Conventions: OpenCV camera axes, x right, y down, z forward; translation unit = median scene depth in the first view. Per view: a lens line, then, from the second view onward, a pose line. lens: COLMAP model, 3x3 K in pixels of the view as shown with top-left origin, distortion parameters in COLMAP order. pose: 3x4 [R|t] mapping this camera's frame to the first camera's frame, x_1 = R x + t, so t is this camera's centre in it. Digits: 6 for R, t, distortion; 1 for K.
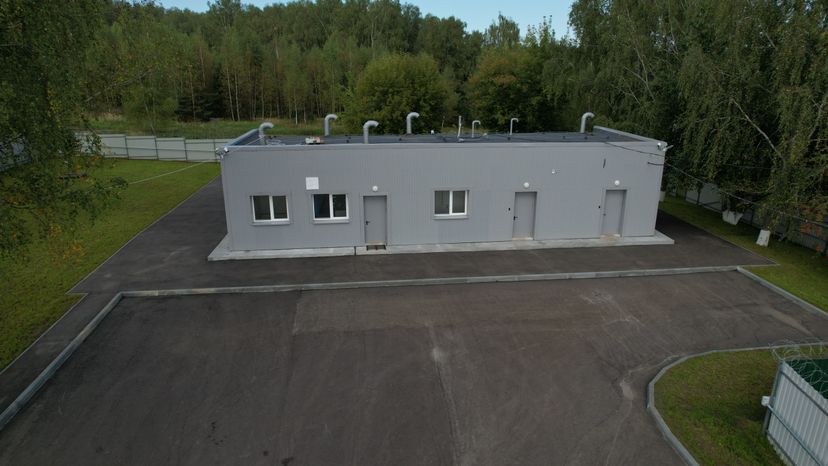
lens RADIAL K [[527.9, 0, 414.0], [0, 527.9, 233.0], [0, 0, 1]] dist [-0.087166, 0.075311]
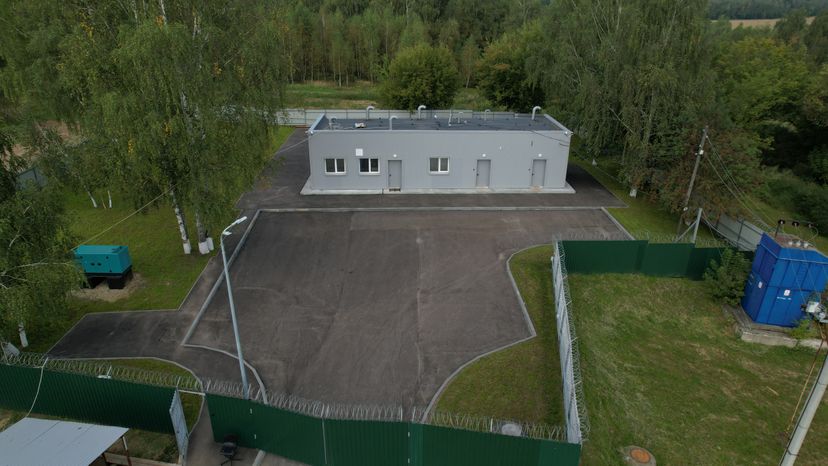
lens RADIAL K [[527.9, 0, 414.0], [0, 527.9, 233.0], [0, 0, 1]] dist [-0.087166, 0.075311]
pose [[0.997410, 0.033471, -0.063668, 0.106848], [-0.026982, 0.994604, 0.100176, -0.007010], [0.066677, -0.098199, 0.992931, -0.739123]]
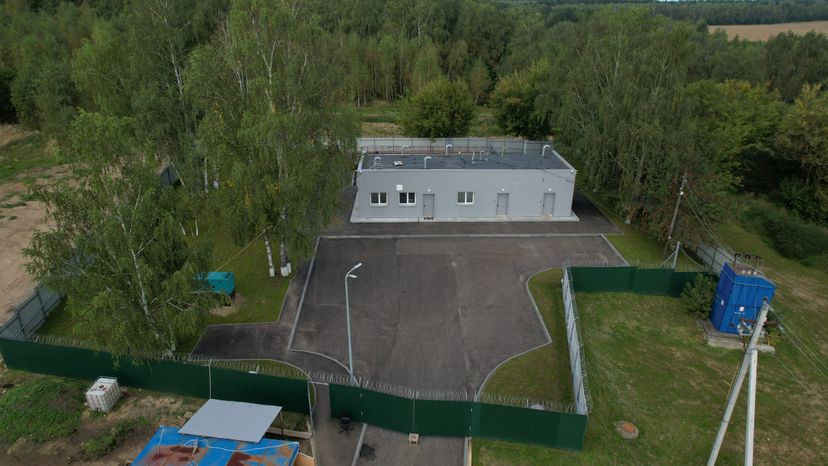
lens RADIAL K [[527.9, 0, 414.0], [0, 527.9, 233.0], [0, 0, 1]] dist [-0.087166, 0.075311]
pose [[0.997336, 0.033880, -0.064594, 0.006910], [-0.027507, 0.994893, 0.097119, -0.116353], [0.067555, -0.095084, 0.993174, -1.077657]]
